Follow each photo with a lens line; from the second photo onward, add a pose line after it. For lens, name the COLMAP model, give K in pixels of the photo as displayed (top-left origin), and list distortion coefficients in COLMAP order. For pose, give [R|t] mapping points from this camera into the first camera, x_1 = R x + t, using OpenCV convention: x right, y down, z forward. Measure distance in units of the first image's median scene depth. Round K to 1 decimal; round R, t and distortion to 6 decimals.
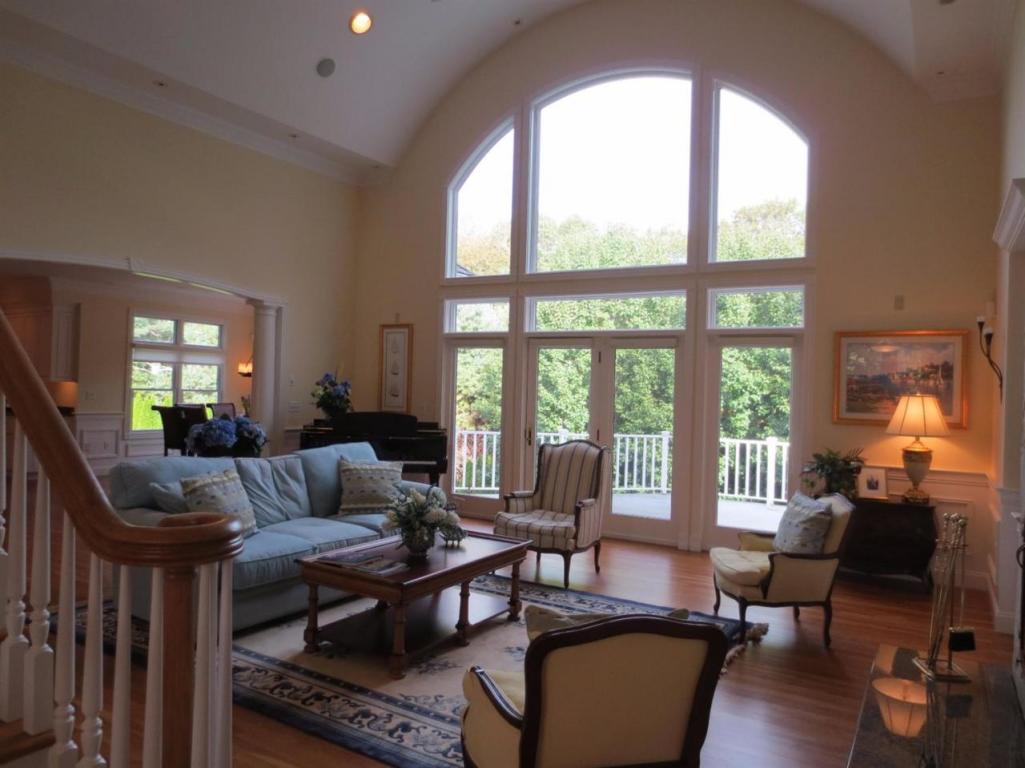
lens RADIAL K [[722.9, 0, 515.4], [0, 722.9, 387.5], [0, 0, 1]] dist [-0.034748, 0.013485]
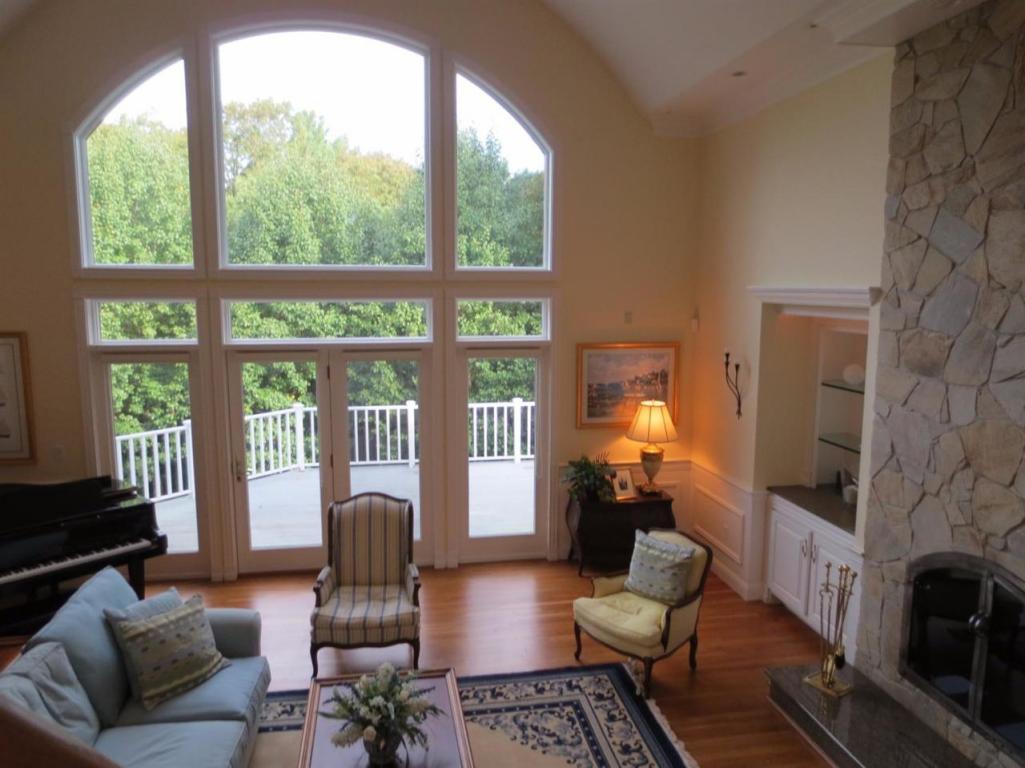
lens RADIAL K [[722.9, 0, 512.2], [0, 722.9, 383.5], [0, 0, 1]] dist [-0.034748, 0.013485]
pose [[0.757815, -0.111825, 0.642816, -0.324259], [0.018792, 0.988536, 0.149812, -0.184455], [-0.652199, -0.101450, 0.751228, 0.261386]]
